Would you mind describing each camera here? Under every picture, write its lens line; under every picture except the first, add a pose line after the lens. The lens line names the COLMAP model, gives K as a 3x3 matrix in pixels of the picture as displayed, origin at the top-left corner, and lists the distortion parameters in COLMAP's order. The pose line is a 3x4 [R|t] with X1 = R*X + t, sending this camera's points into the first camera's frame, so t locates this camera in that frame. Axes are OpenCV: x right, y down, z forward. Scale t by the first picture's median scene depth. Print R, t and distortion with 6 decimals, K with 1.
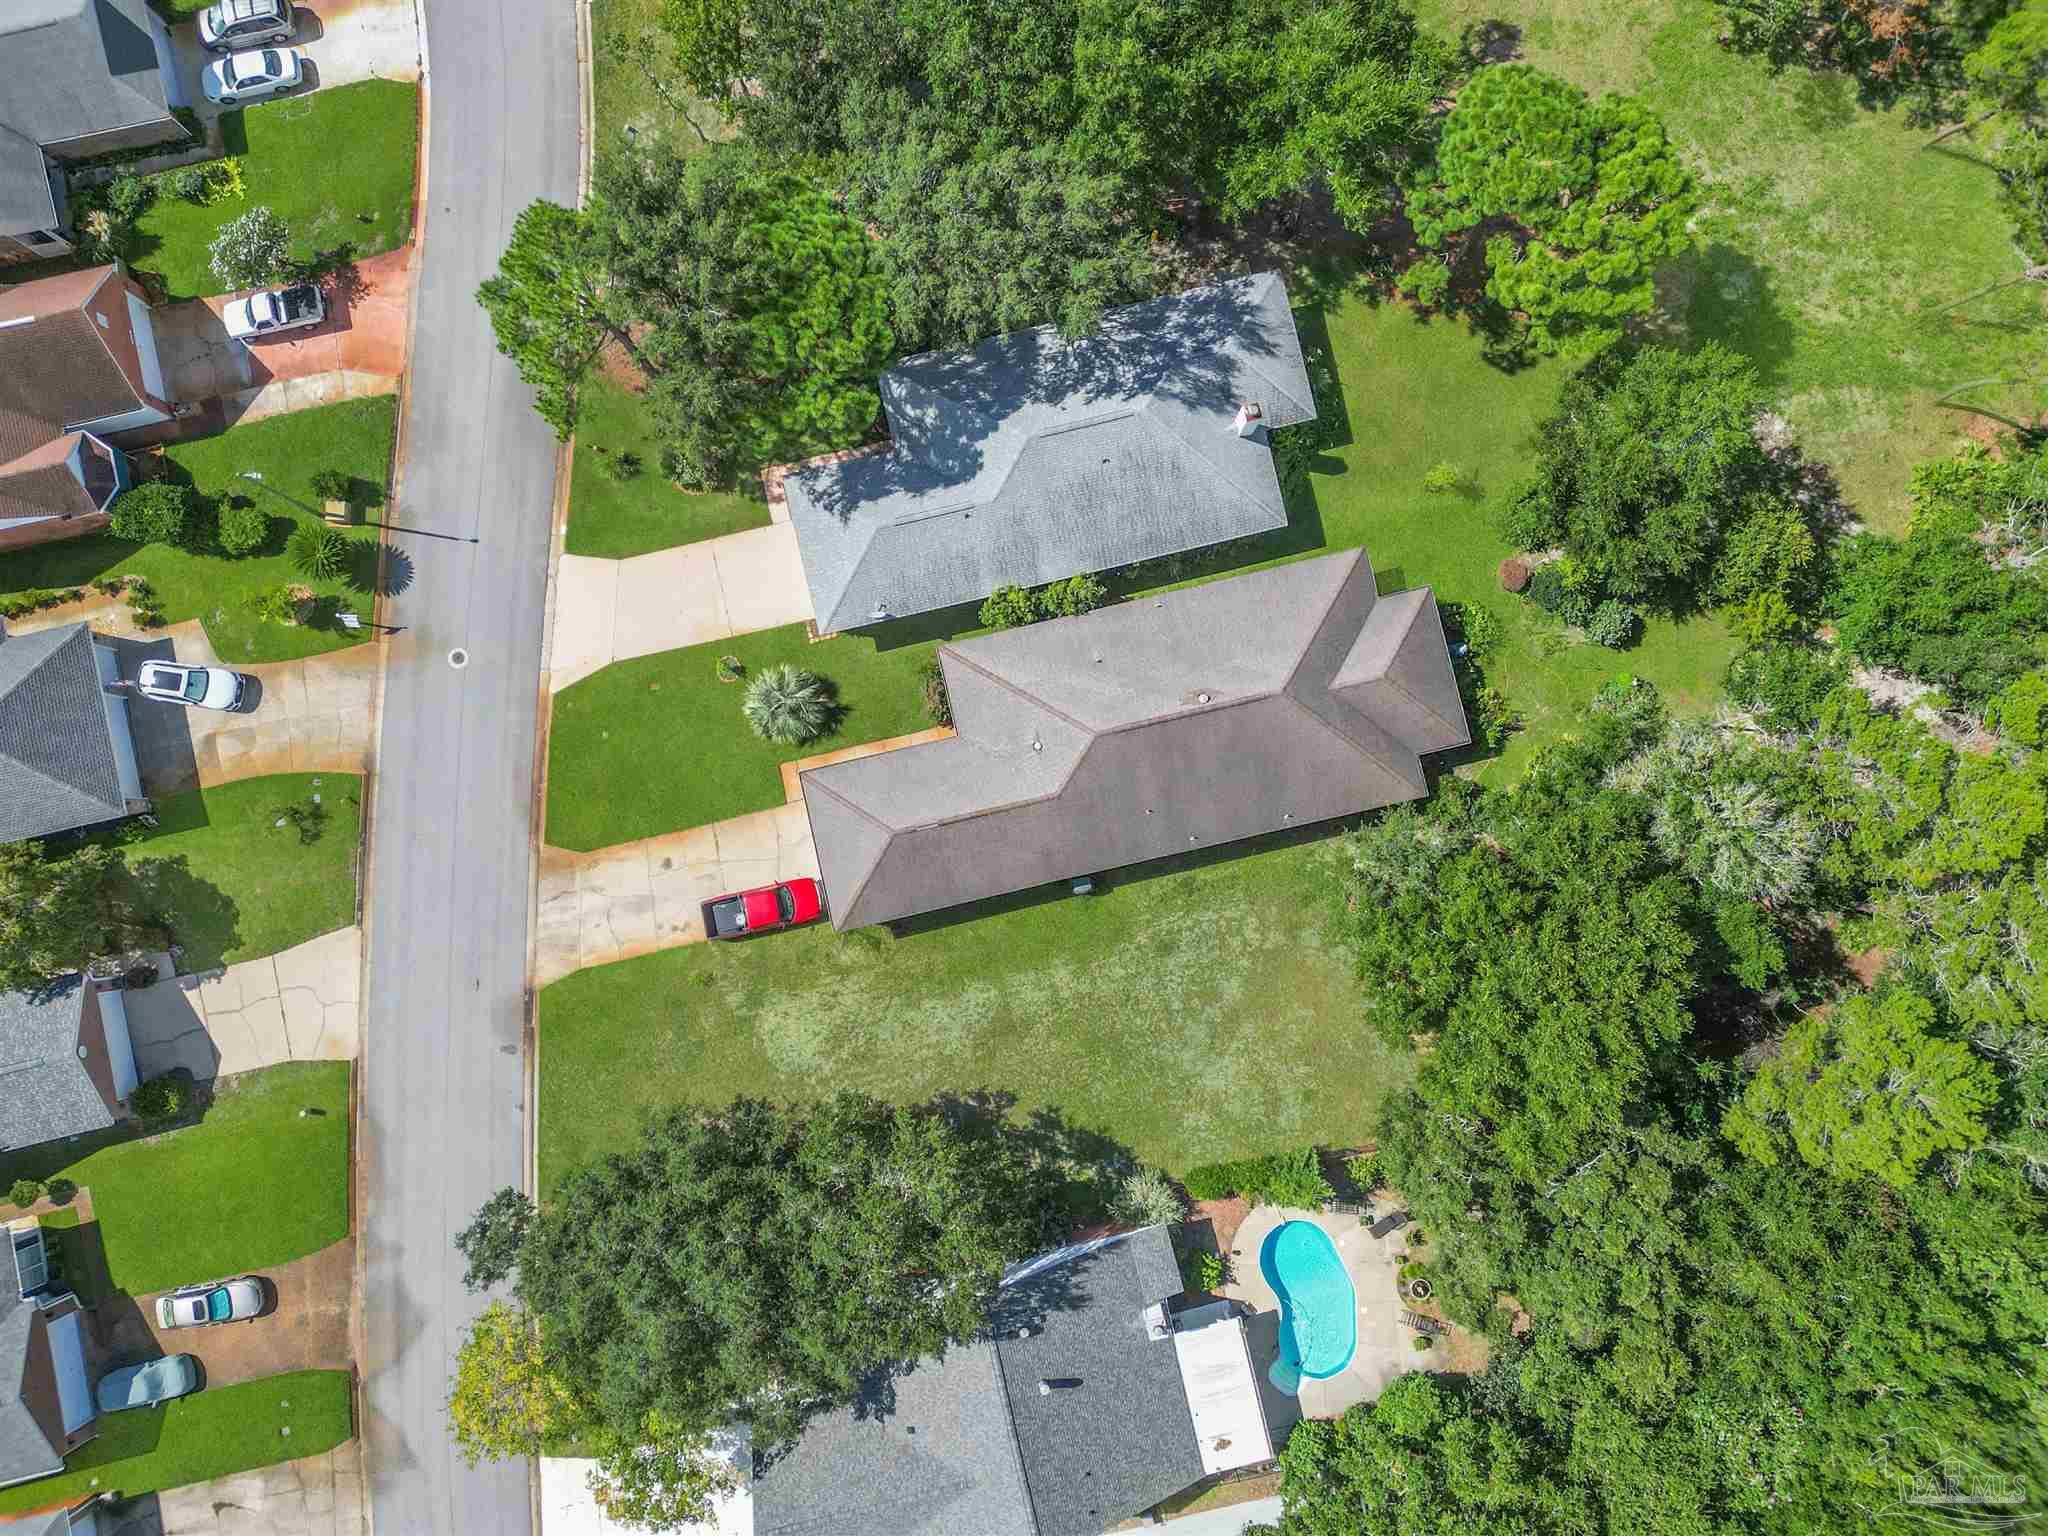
lens RADIAL K [[1419.0, 0, 1015.9], [0, 1419.0, 770.4], [0, 0, 1]] dist [0.081338, -0.075773]
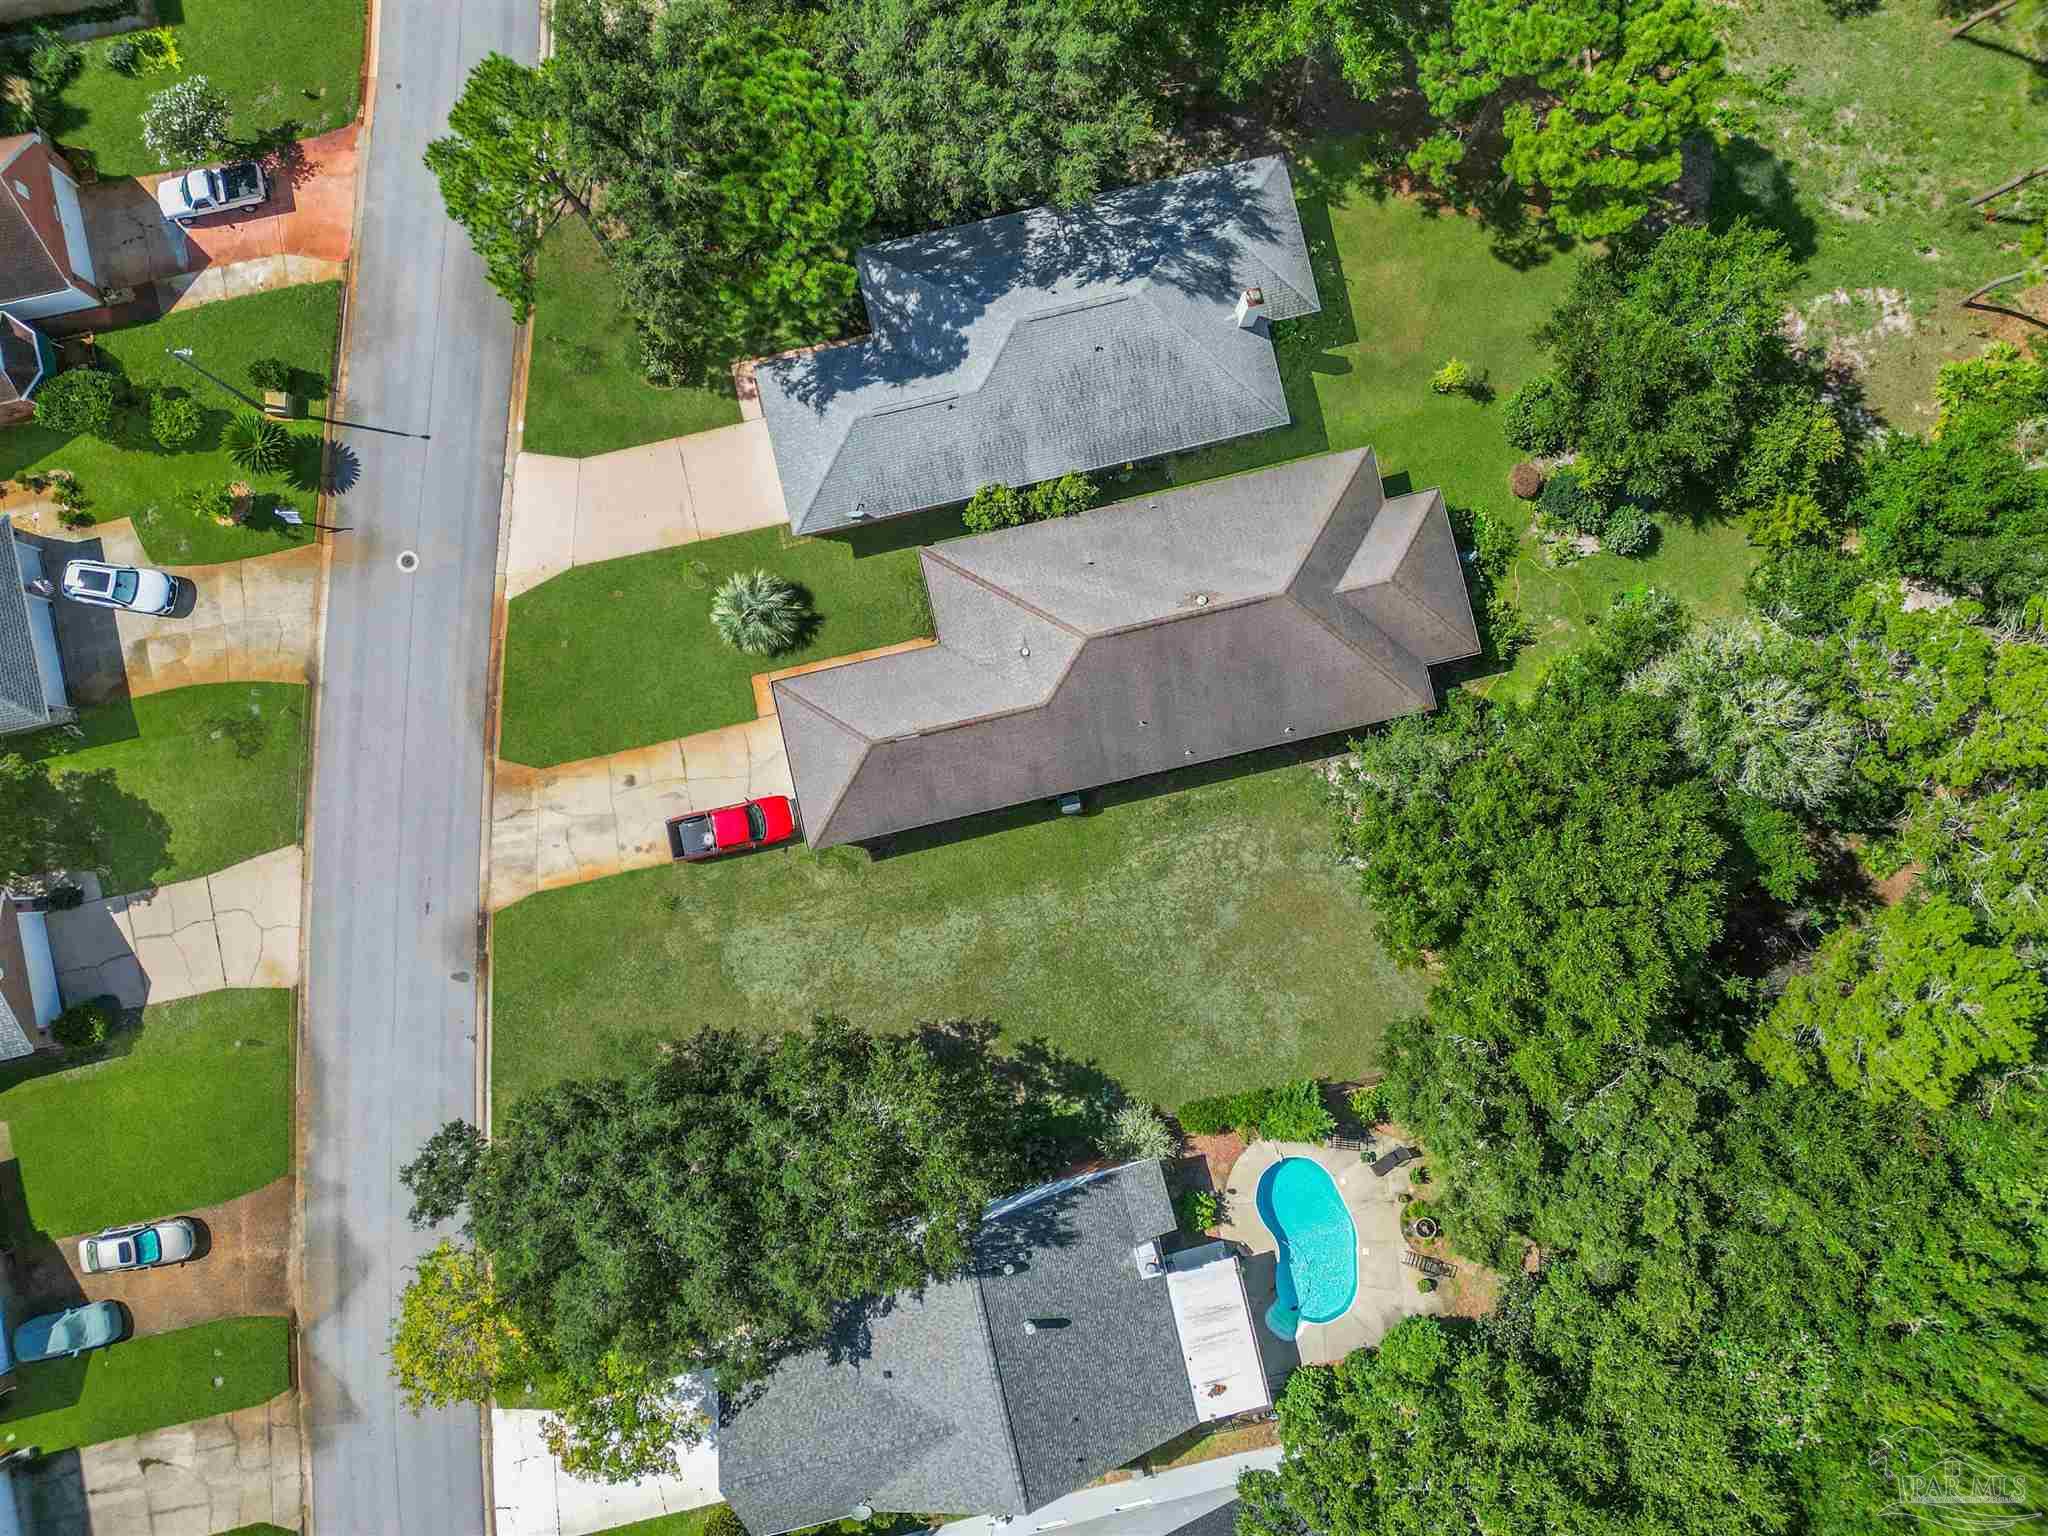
lens RADIAL K [[1419.0, 0, 1015.9], [0, 1419.0, 770.4], [0, 0, 1]] dist [0.081338, -0.075773]
pose [[0.999867, 0.004040, 0.015826, -0.005250], [-0.004018, 0.999991, -0.001396, 0.060923], [-0.015831, 0.001333, 0.999874, 0.055637]]
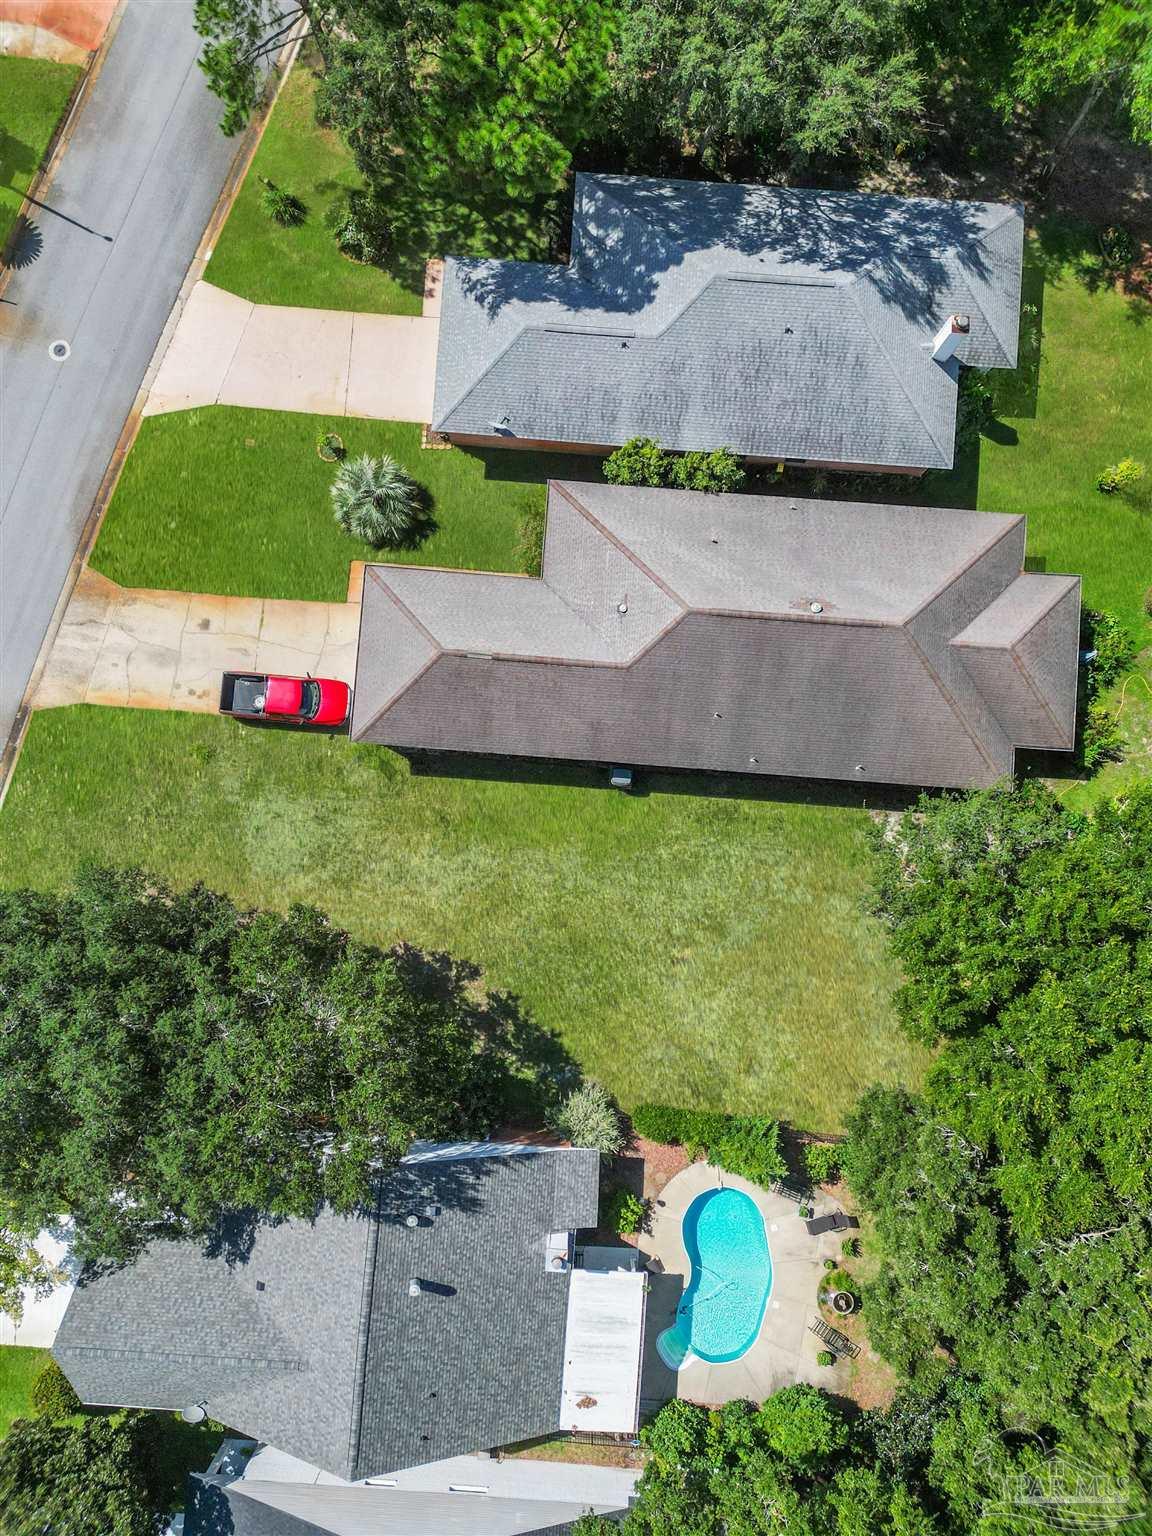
lens RADIAL K [[1064.2, 0, 573.9], [0, 1064.2, 778.6], [0, 0, 1]] dist [0.081338, -0.075773]
pose [[0.954212, 0.299101, -0.004290, 0.020554], [-0.299123, 0.954196, -0.005989, 0.097288], [0.002302, 0.006998, 0.999973, 0.306615]]
